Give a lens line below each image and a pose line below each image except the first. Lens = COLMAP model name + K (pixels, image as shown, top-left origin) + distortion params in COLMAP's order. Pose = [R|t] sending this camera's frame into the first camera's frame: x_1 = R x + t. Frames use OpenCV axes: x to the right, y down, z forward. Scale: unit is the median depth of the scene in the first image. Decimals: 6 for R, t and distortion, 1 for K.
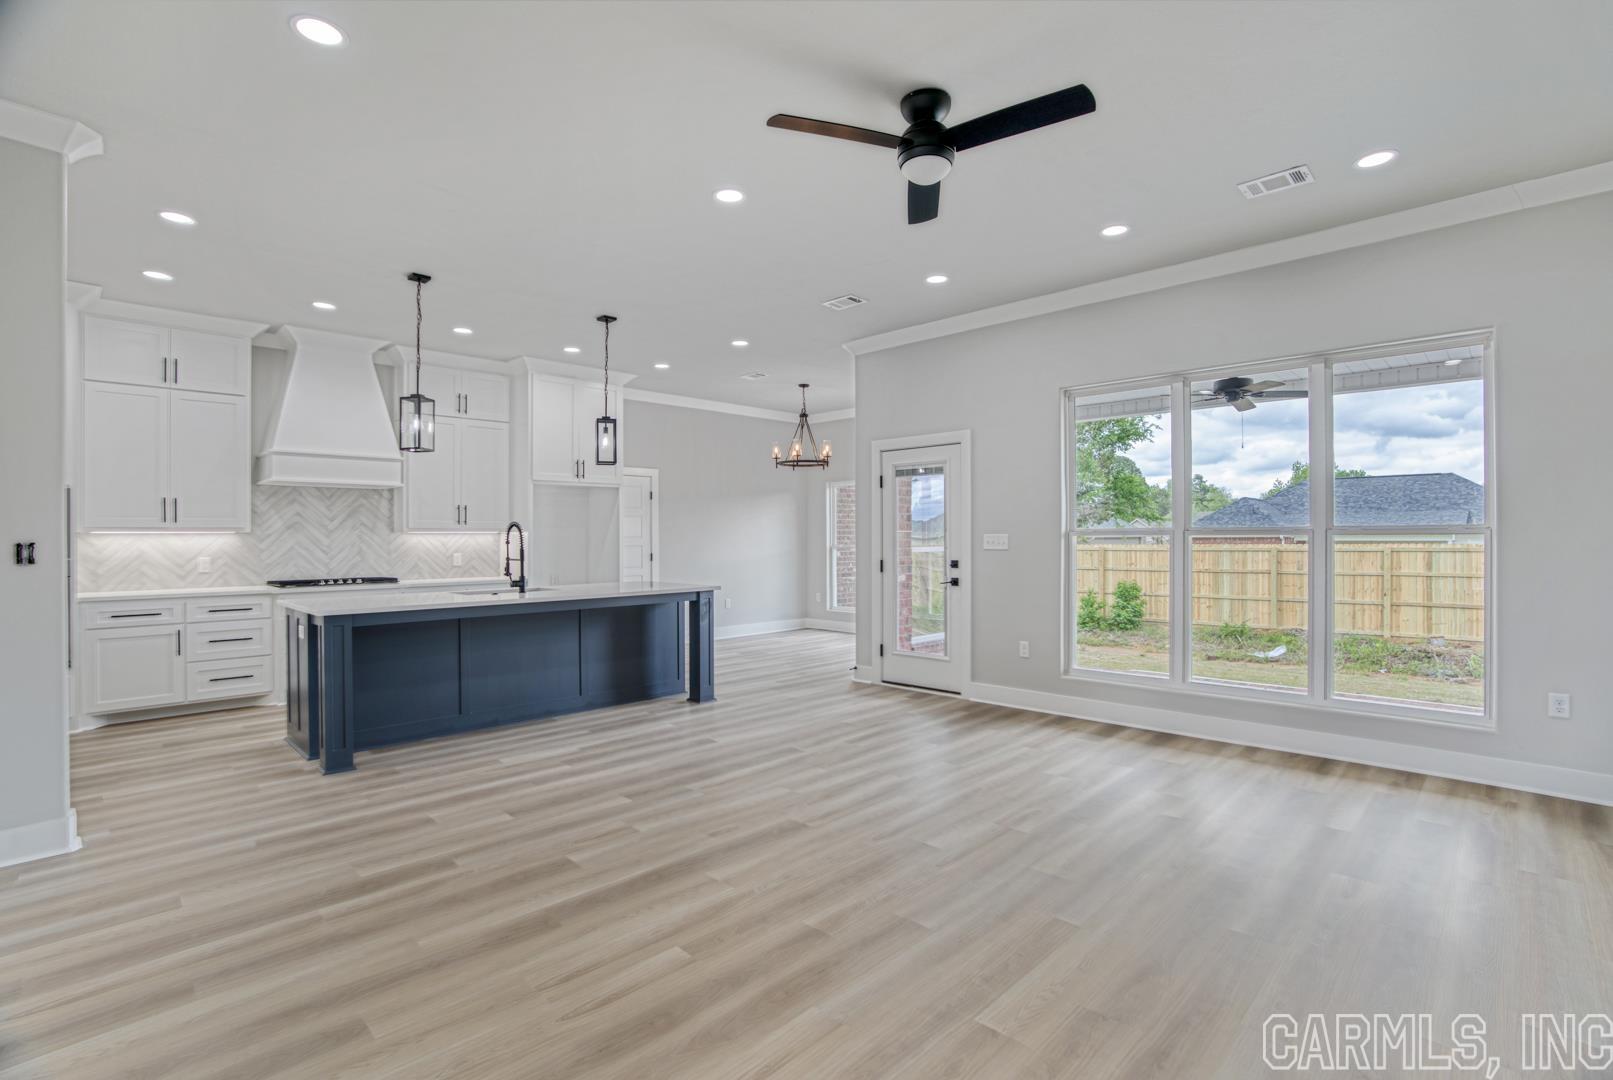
lens RADIAL K [[750.0, 0, 804.3], [0, 750.0, 534.8], [0, 0, 1]] dist [-0.067068, 0.031891]
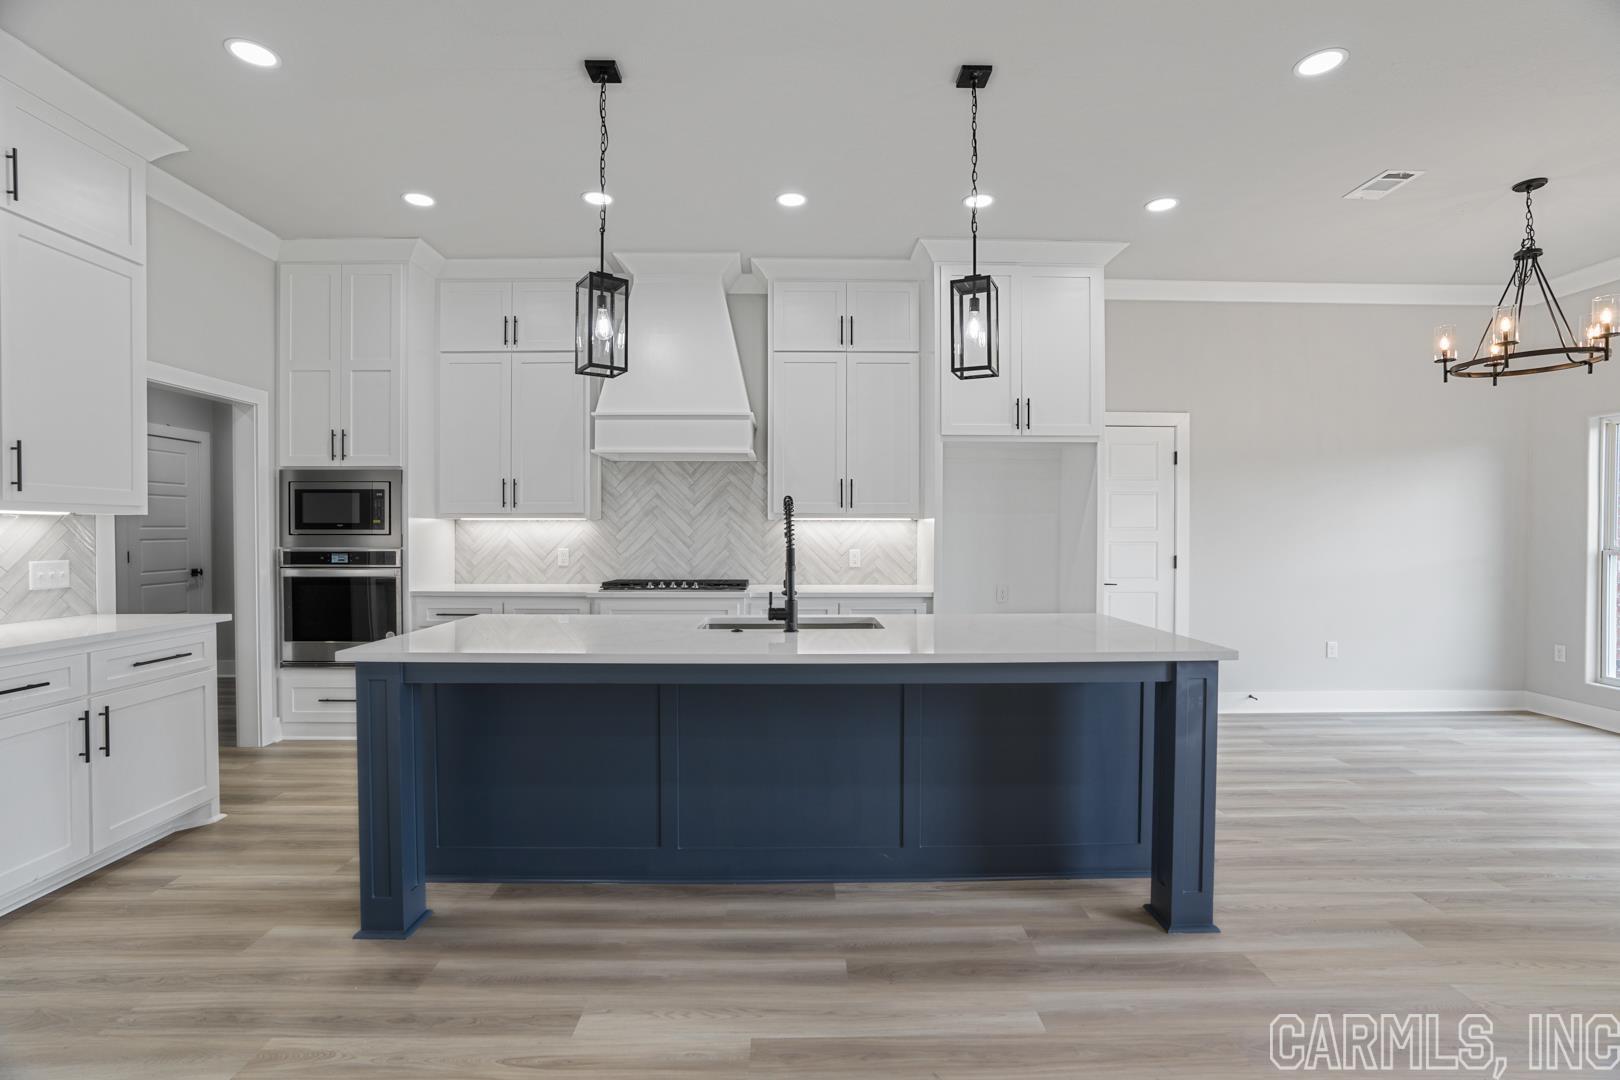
lens RADIAL K [[753.3, 0, 807.8], [0, 753.3, 534.8], [0, 0, 1]] dist [-0.067068, 0.031891]
pose [[0.713225, 0.011058, -0.700848, -0.001860], [-0.001801, 0.999901, 0.013944, 0.001967], [0.700933, -0.008683, 0.713174, 0.555170]]
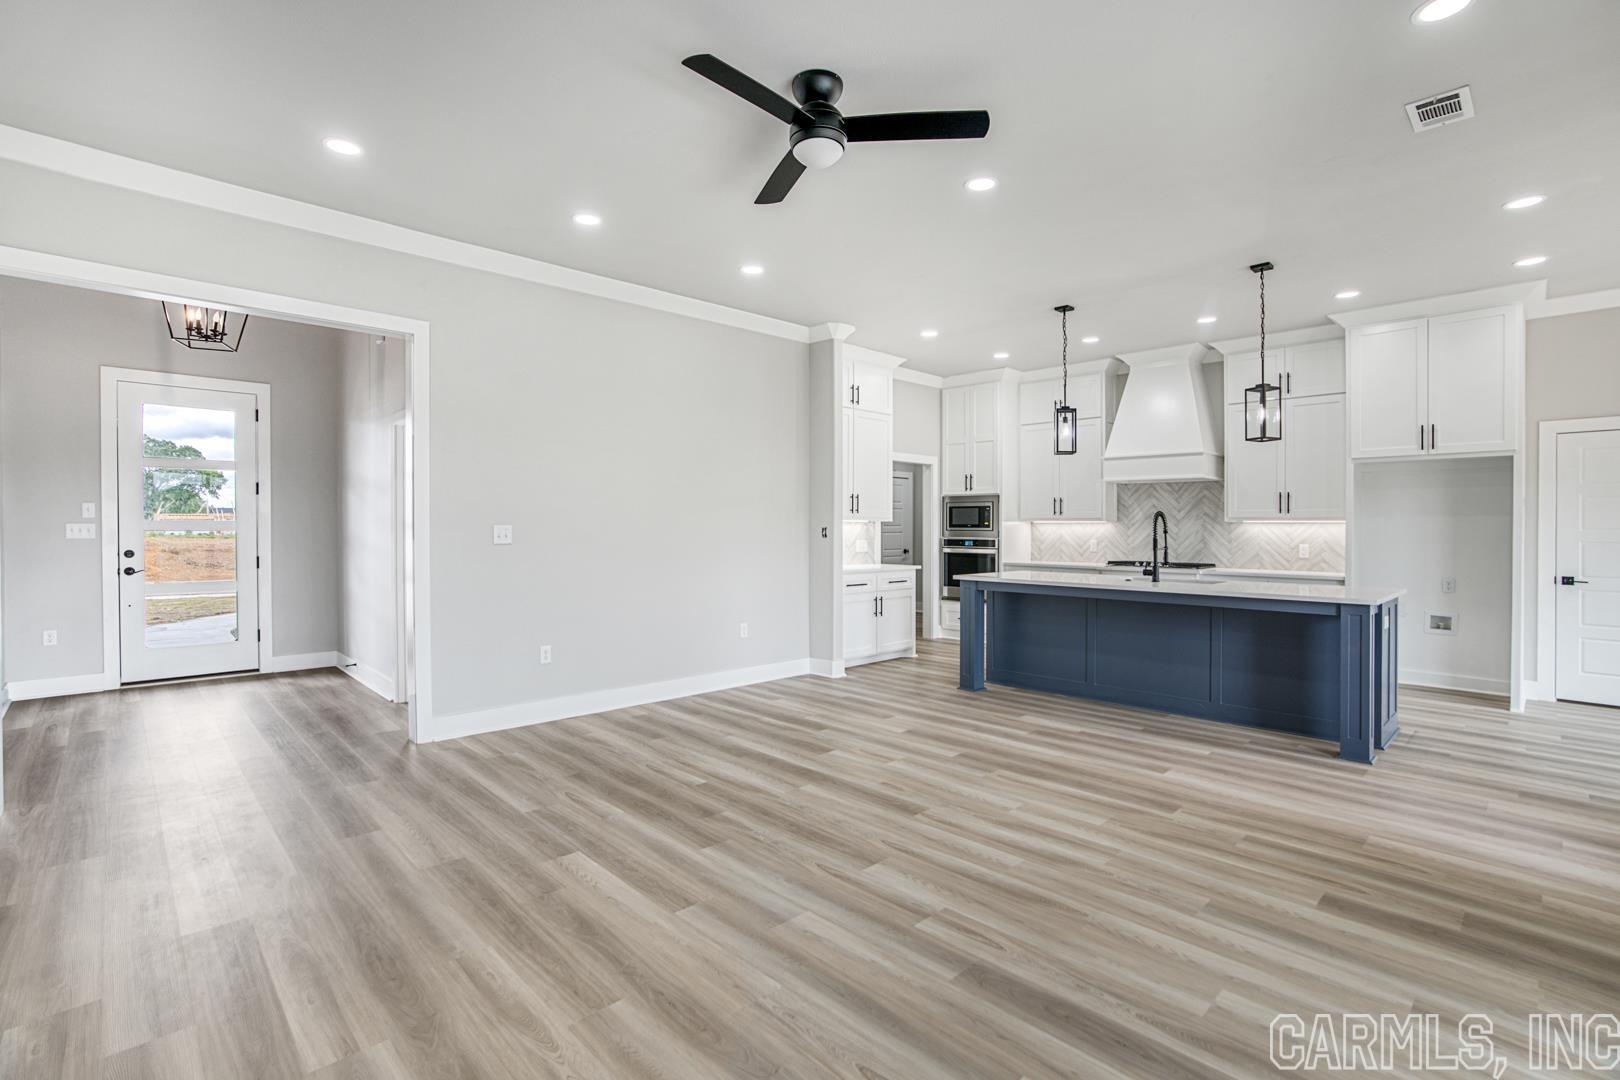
lens RADIAL K [[753.3, 0, 807.8], [0, 753.3, 534.8], [0, 0, 1]] dist [-0.067068, 0.031891]
pose [[-0.026014, 0.017402, -0.999510, 0.561638], [0.002484, 0.999847, 0.017344, -0.004624], [0.999658, -0.002031, -0.026053, 0.486692]]
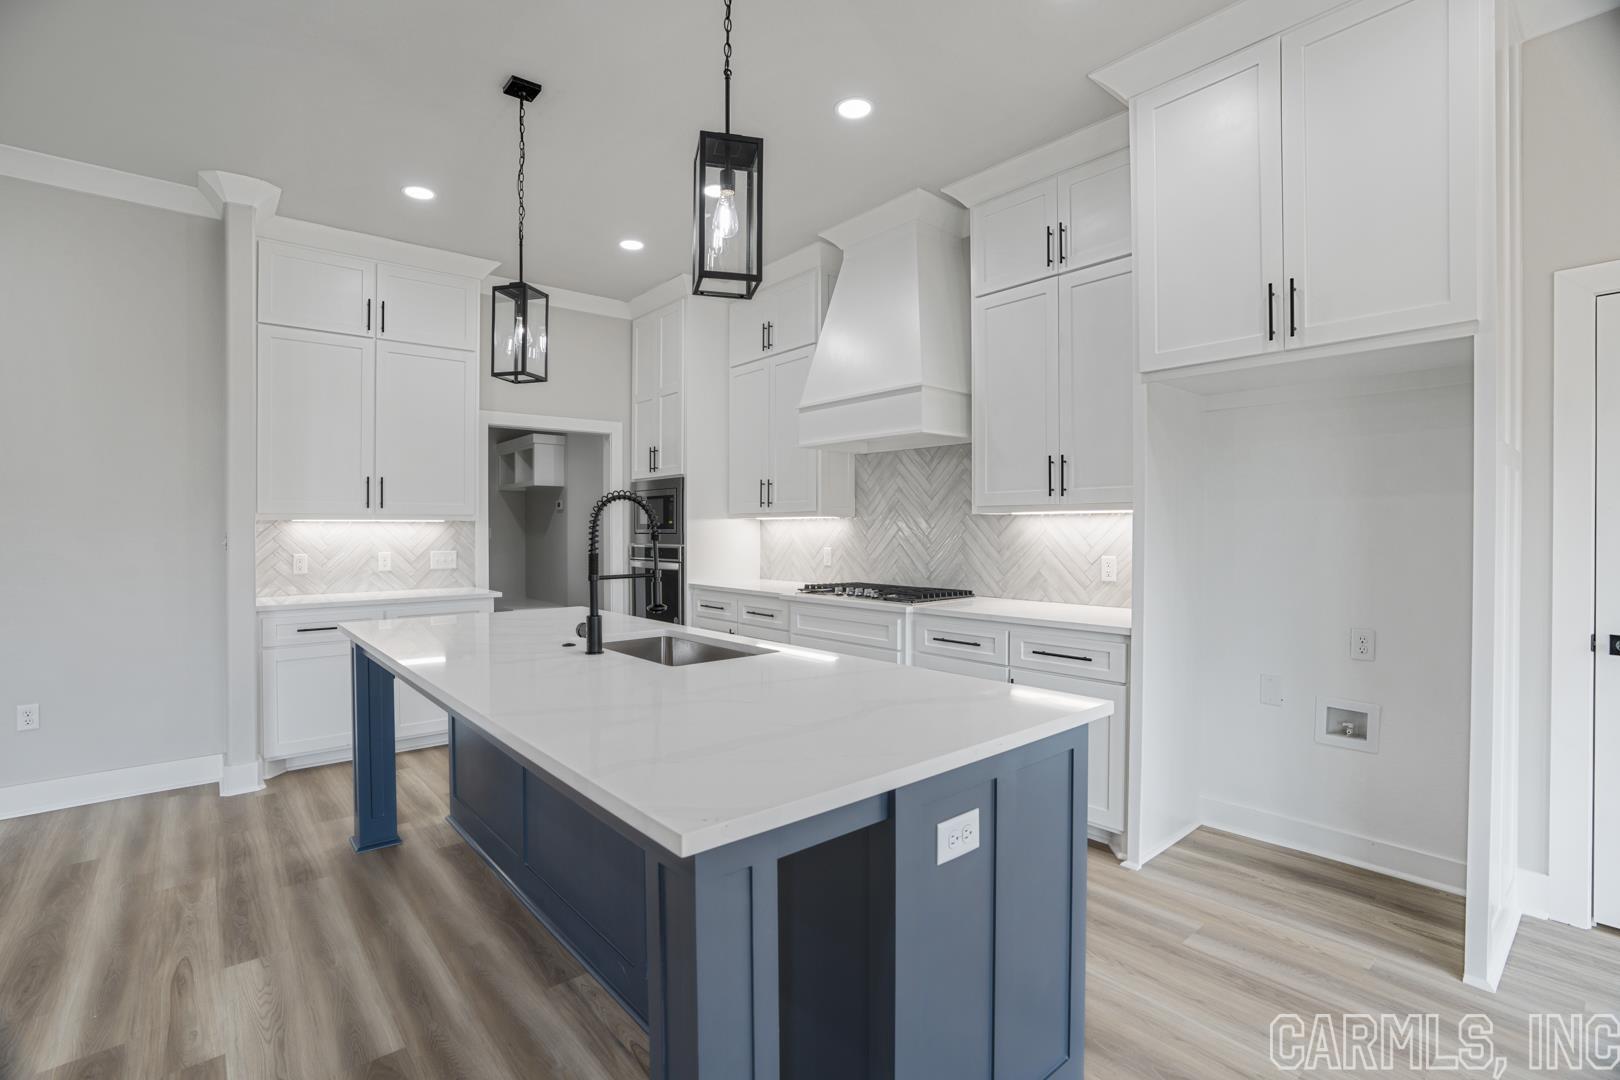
lens RADIAL K [[753.3, 0, 807.8], [0, 753.3, 534.8], [0, 0, 1]] dist [-0.067068, 0.031891]
pose [[-0.095201, 0.016863, -0.995315, 0.037590], [0.011255, 0.999811, 0.015863, 0.002099], [0.995394, -0.009692, -0.095373, 1.024925]]
